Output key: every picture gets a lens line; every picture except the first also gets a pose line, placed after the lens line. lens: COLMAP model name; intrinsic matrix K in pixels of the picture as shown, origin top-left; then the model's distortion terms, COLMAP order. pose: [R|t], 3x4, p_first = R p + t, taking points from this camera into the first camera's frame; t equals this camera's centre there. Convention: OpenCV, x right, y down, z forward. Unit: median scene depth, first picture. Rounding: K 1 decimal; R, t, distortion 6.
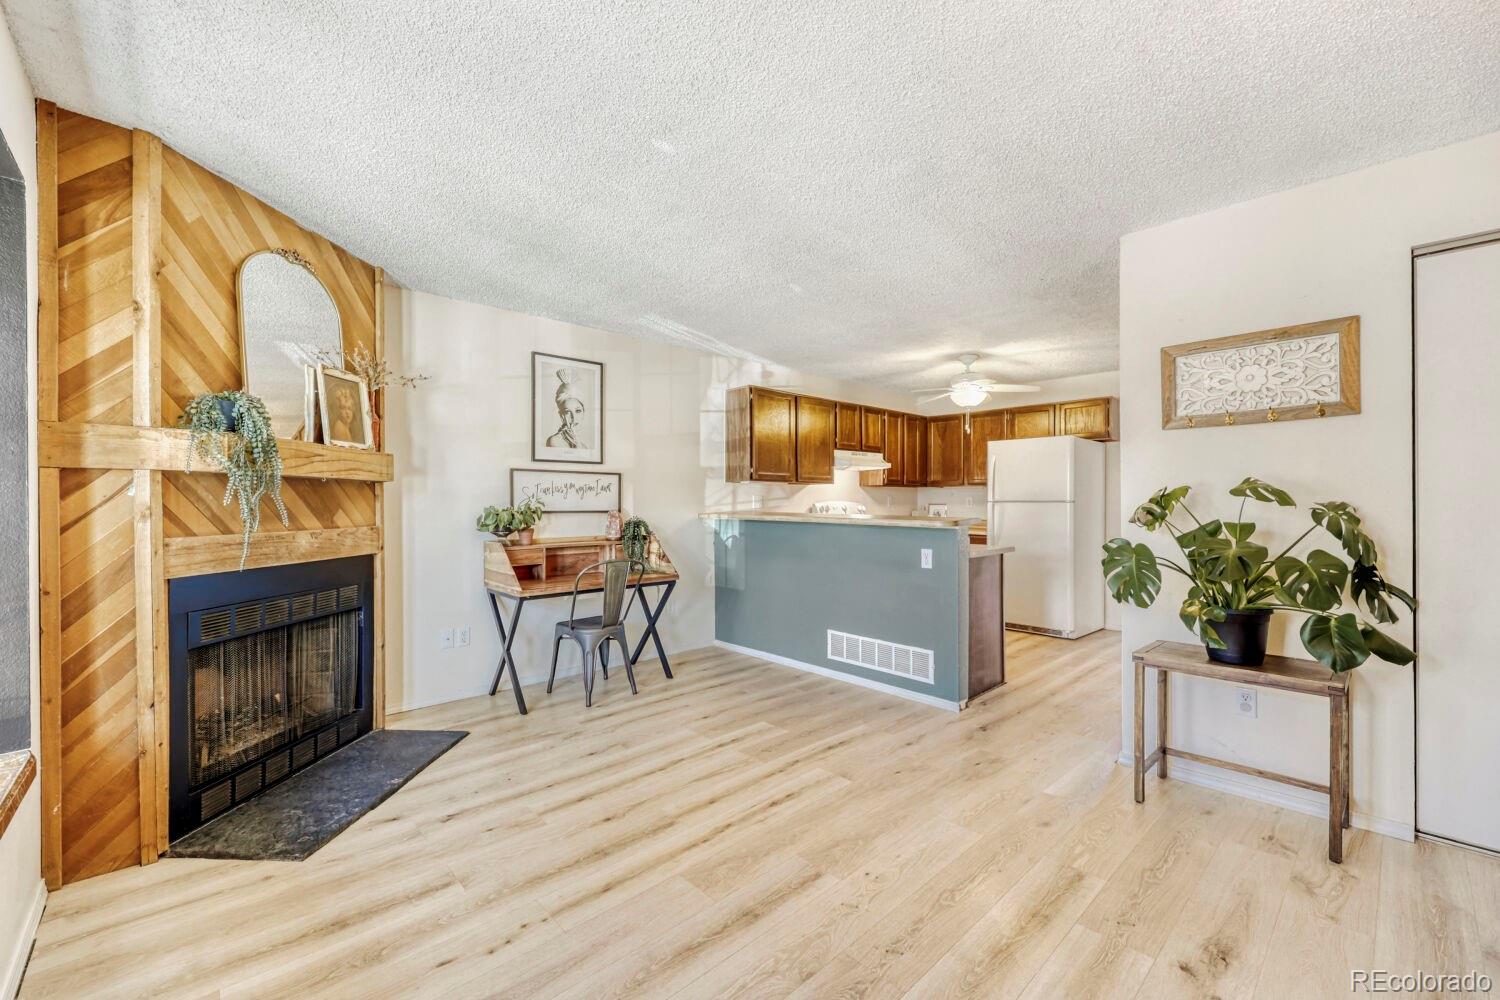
lens RADIAL K [[618.8, 0, 750.0], [0, 618.8, 500.0], [0, 0, 1]] dist [0.001167, 0.000179]
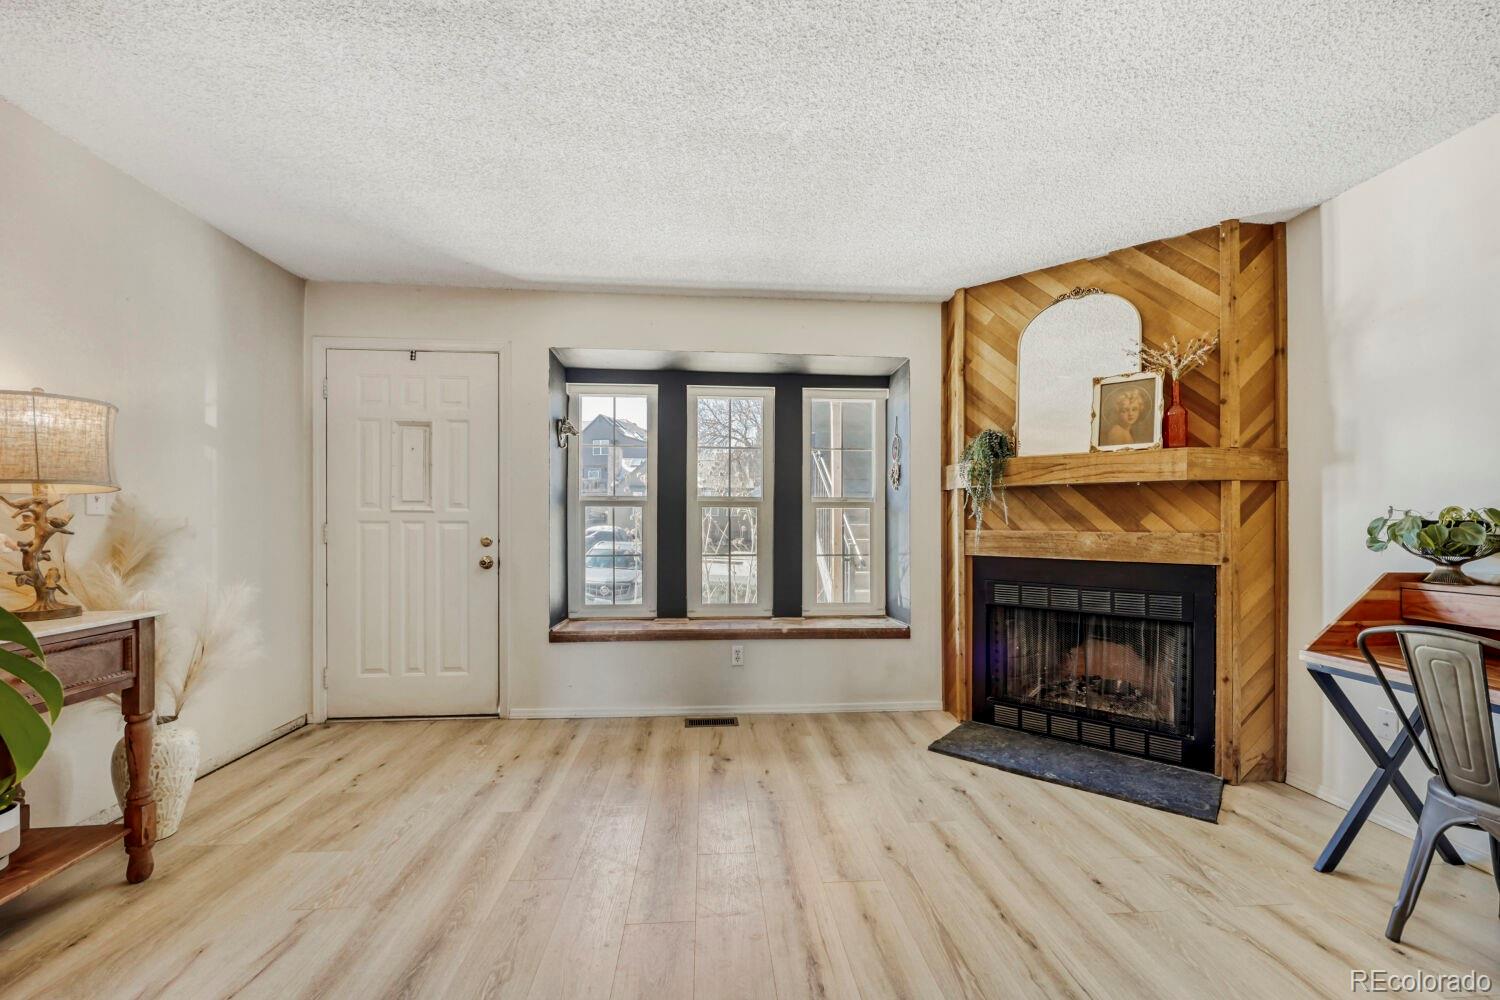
lens RADIAL K [[609.1, 0, 751.6], [0, 609.1, 520.4], [0, 0, 1]] dist [-0.000622, 0.000069]
pose [[-0.621612, -0.003045, -0.783319, 0.488119], [0.000644, 0.999990, -0.004399, 0.031992], [0.783325, -0.003239, -0.621604, 1.145192]]
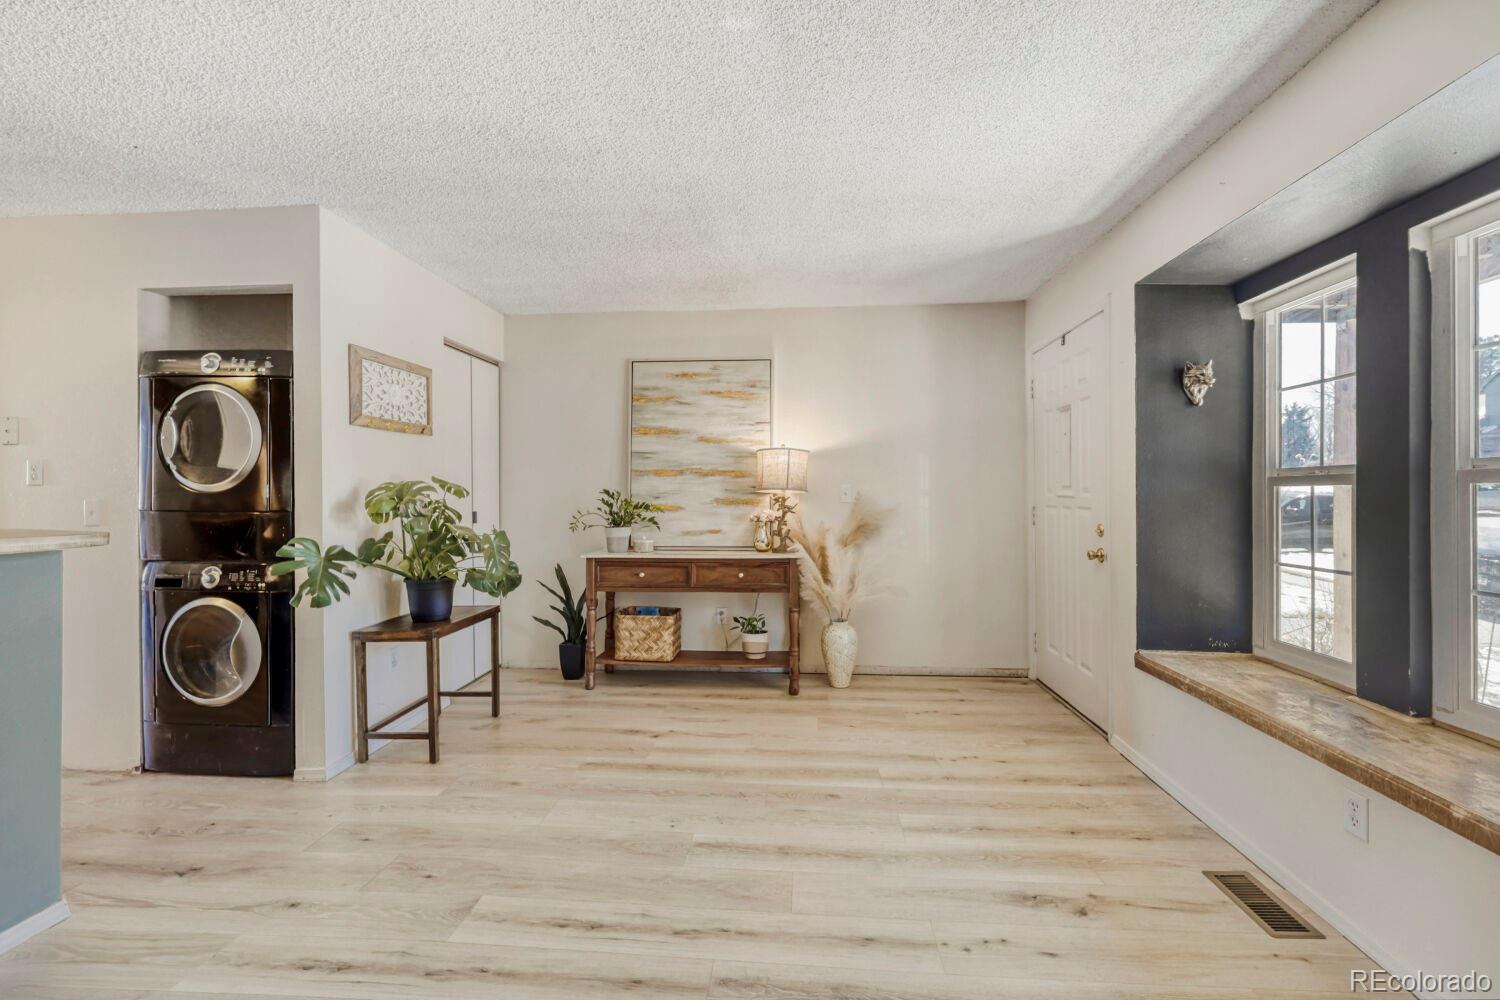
lens RADIAL K [[618.6, 0, 760.2], [0, 618.6, 493.8], [0, 0, 1]] dist [0.000538, 0.000094]
pose [[-0.684034, 0.005101, 0.729433, -0.511662], [0.003484, 0.999987, -0.003727, 0.005724], [-0.729442, -0.000008, -0.684042, 1.144198]]
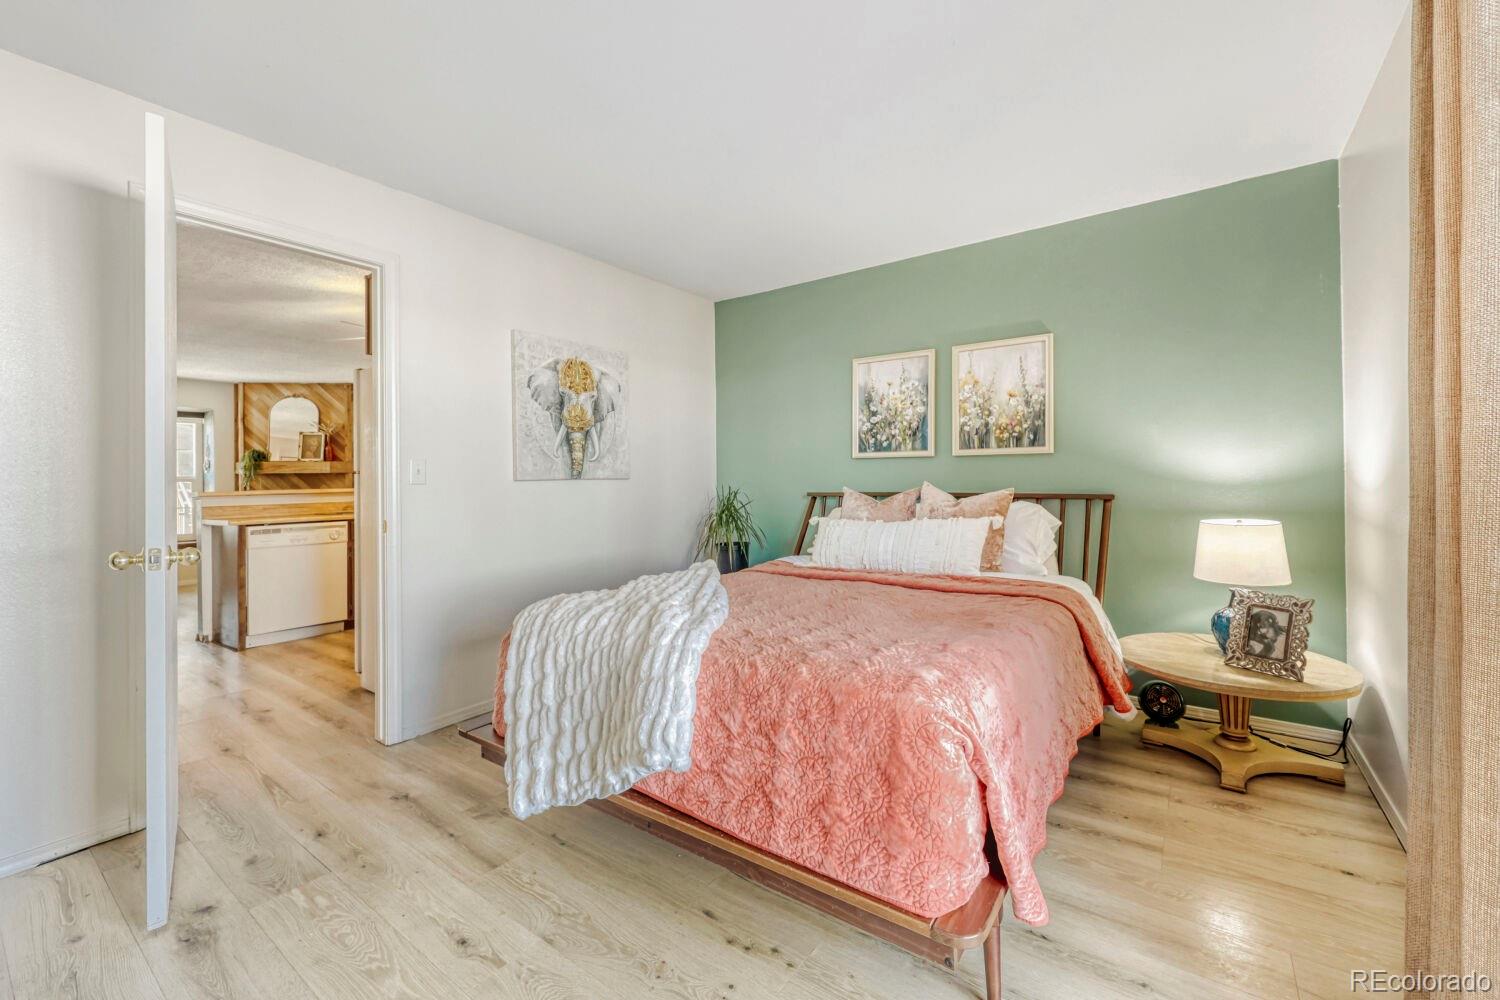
lens RADIAL K [[608.7, 0, 755.3], [0, 608.7, 476.3], [0, 0, 1]] dist [-0.000578, -0.000137]
pose [[0.199576, -0.010597, -0.979825, 2.269841], [0.016202, 0.999841, -0.007513, 0.030638], [0.979748, -0.014376, 0.199716, 2.346482]]
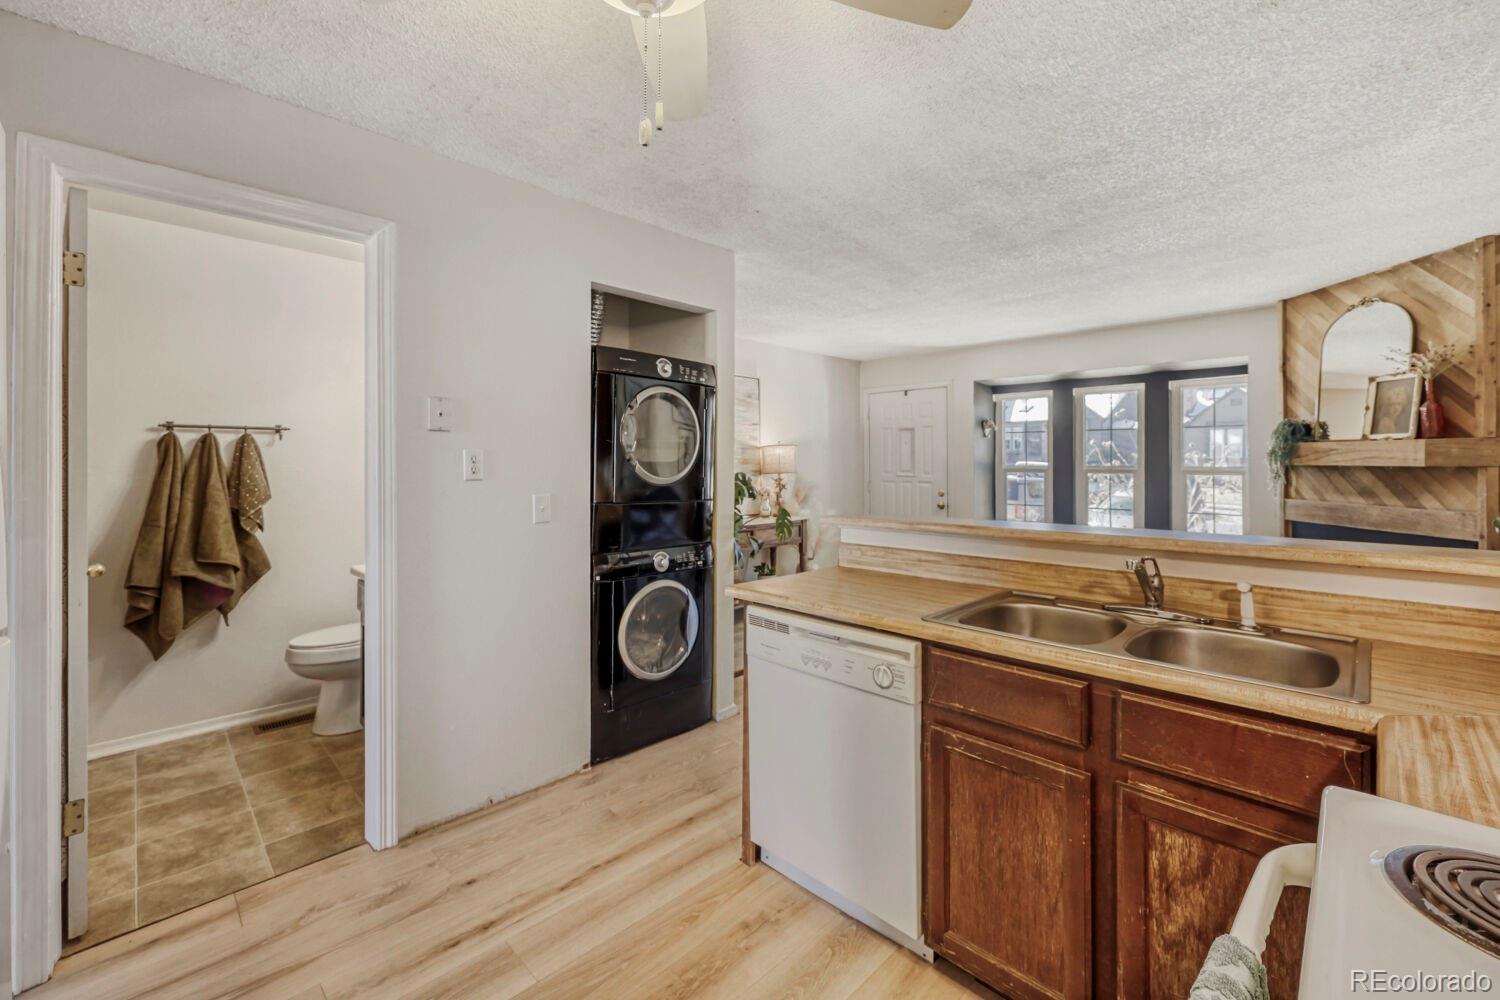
lens RADIAL K [[621.2, 0, 762.1], [0, 621.2, 456.5], [0, 0, 1]] dist [0.000580, 0.000402]
pose [[-0.998906, -0.000293, -0.046772, 0.600748], [0.000284, 0.999924, -0.012339, -0.036691], [0.046772, -0.012339, -0.998829, 2.138535]]
